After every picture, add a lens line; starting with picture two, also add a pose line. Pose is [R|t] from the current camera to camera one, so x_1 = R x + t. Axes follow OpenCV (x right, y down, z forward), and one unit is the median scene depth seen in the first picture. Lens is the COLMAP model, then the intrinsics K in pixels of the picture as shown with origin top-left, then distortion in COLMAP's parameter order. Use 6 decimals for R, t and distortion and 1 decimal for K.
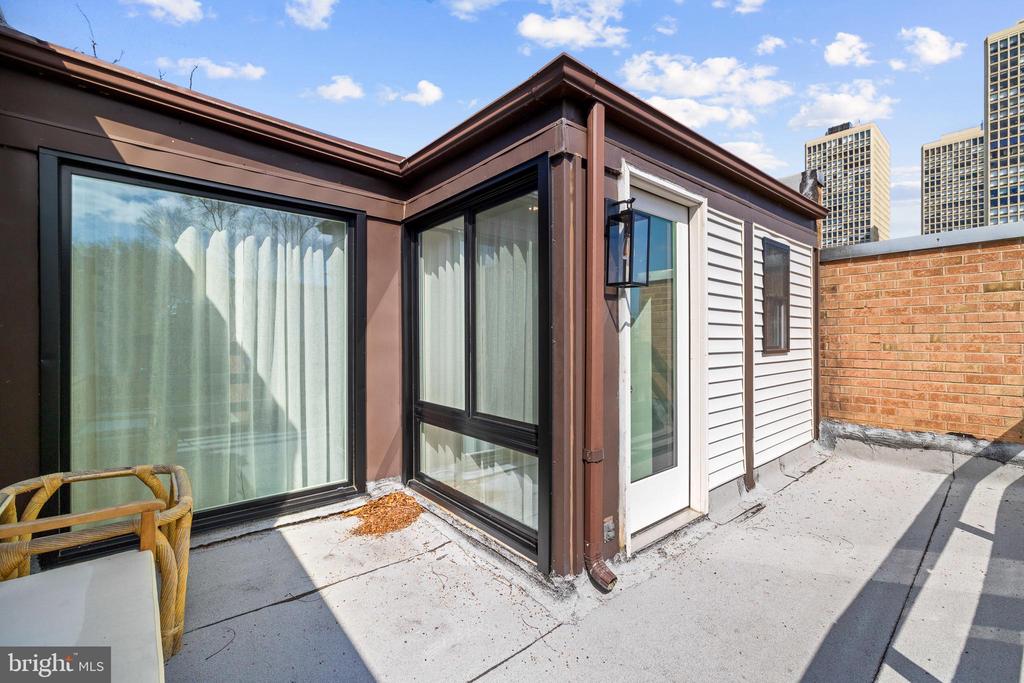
lens RADIAL K [[434.2, 0, 513.5], [0, 434.2, 339.6], [0, 0, 1]] dist [-0.001660, 0.000385]
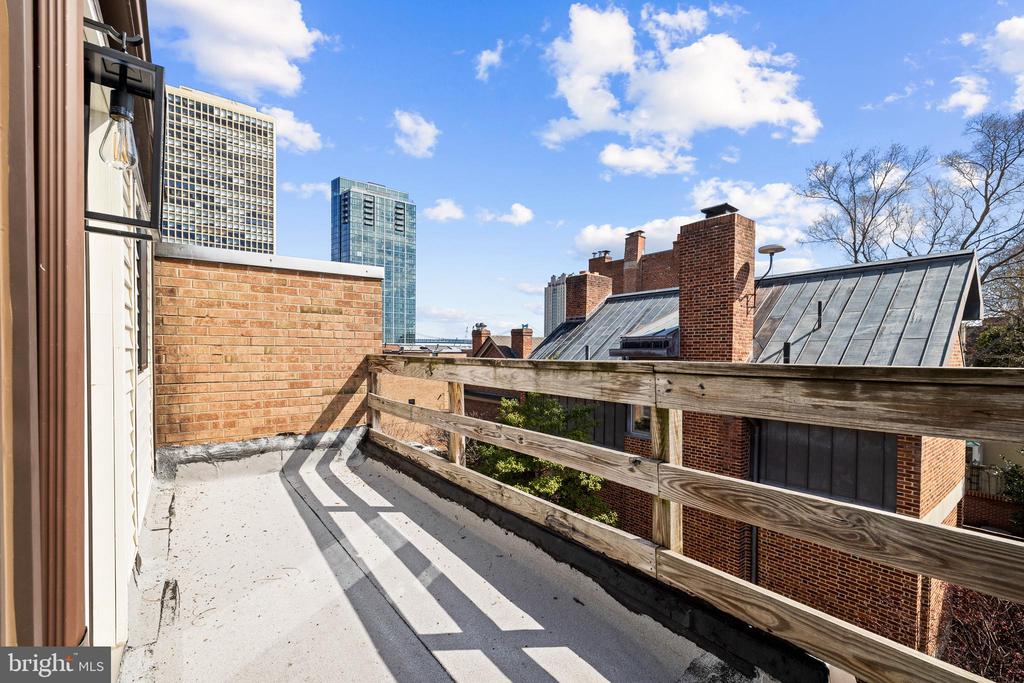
lens RADIAL K [[434.2, 0, 512.8], [0, 434.2, 362.0], [0, 0, 1]] dist [-0.001660, 0.000385]
pose [[0.052004, -0.021070, 0.998425, -0.086907], [-0.004850, 0.999760, 0.021351, -0.000338], [-0.998635, -0.005953, 0.051889, 0.323554]]
